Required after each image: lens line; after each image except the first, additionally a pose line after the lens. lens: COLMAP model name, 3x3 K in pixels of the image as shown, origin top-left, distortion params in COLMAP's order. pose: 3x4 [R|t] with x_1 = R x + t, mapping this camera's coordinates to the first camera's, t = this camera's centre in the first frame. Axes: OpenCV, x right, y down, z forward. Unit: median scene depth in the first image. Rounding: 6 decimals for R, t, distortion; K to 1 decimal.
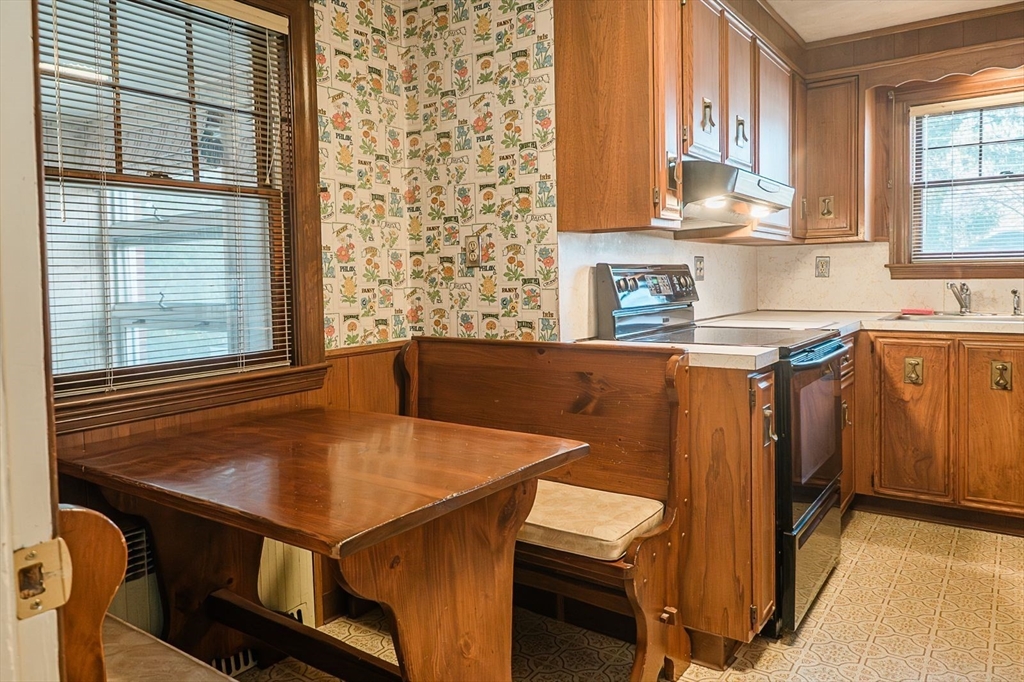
lens RADIAL K [[706.6, 0, 495.3], [0, 706.6, 302.0], [0, 0, 1]] dist [0.003656, -0.003016]
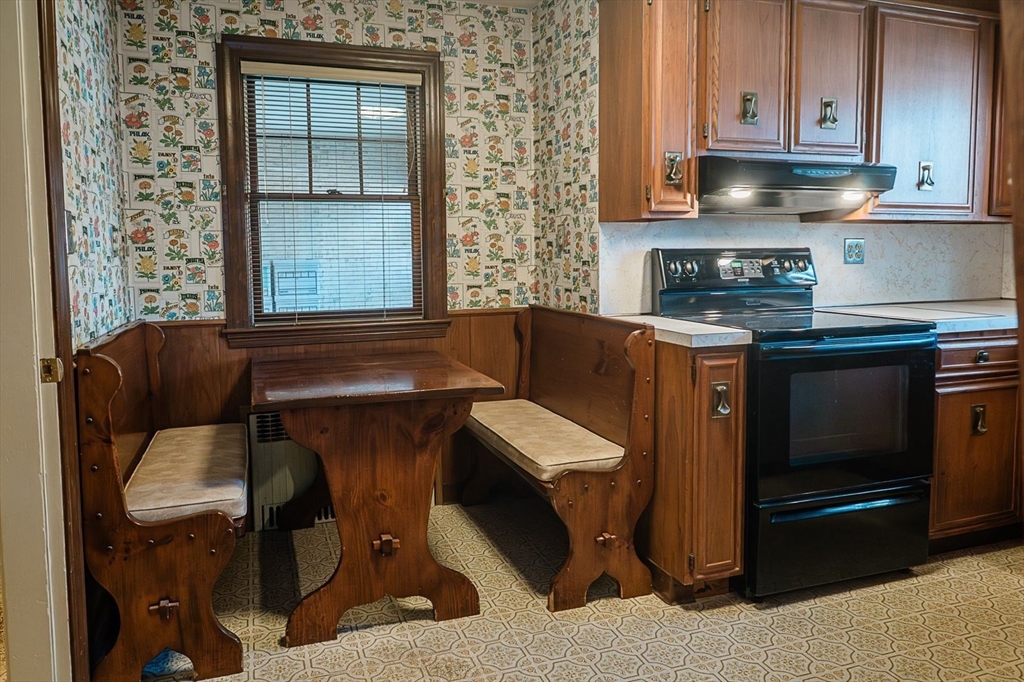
lens RADIAL K [[706.6, 0, 495.3], [0, 706.6, 302.0], [0, 0, 1]] dist [0.003656, -0.003016]
pose [[0.823561, 0.051857, -0.564852, 0.599225], [-0.026943, 0.998265, 0.052363, -0.021755], [0.566587, -0.027905, 0.823529, -0.084658]]
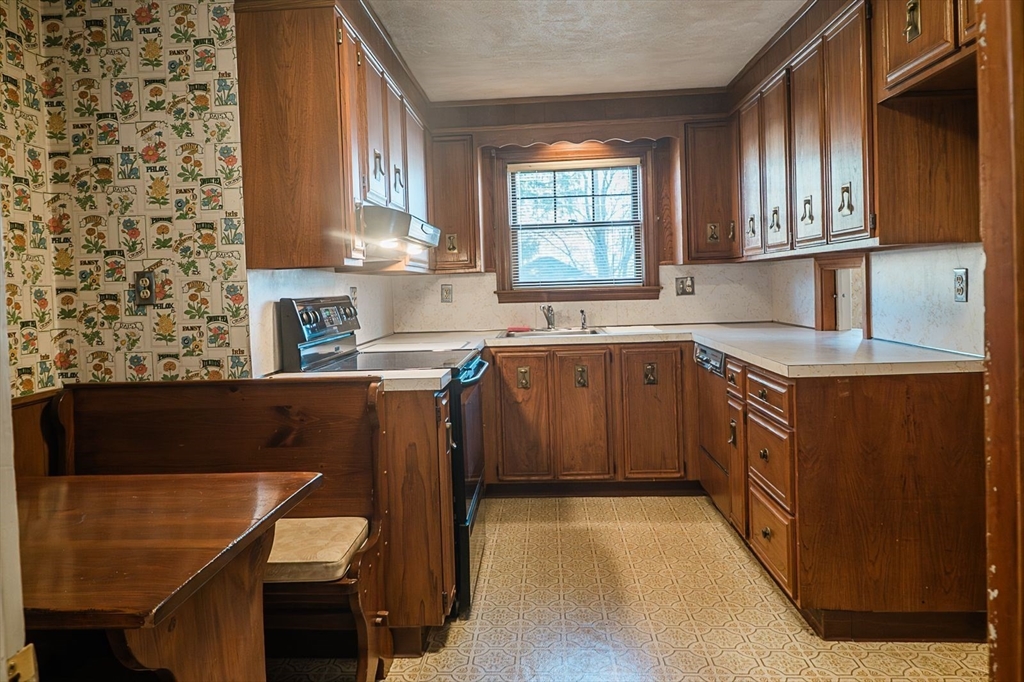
lens RADIAL K [[706.6, 0, 495.3], [0, 706.6, 302.0], [0, 0, 1]] dist [0.003656, -0.003016]
pose [[0.844239, -0.022288, 0.535504, -0.146606], [0.037019, 0.999174, -0.016776, -0.021387], [-0.534687, 0.033987, 0.844366, -0.037097]]
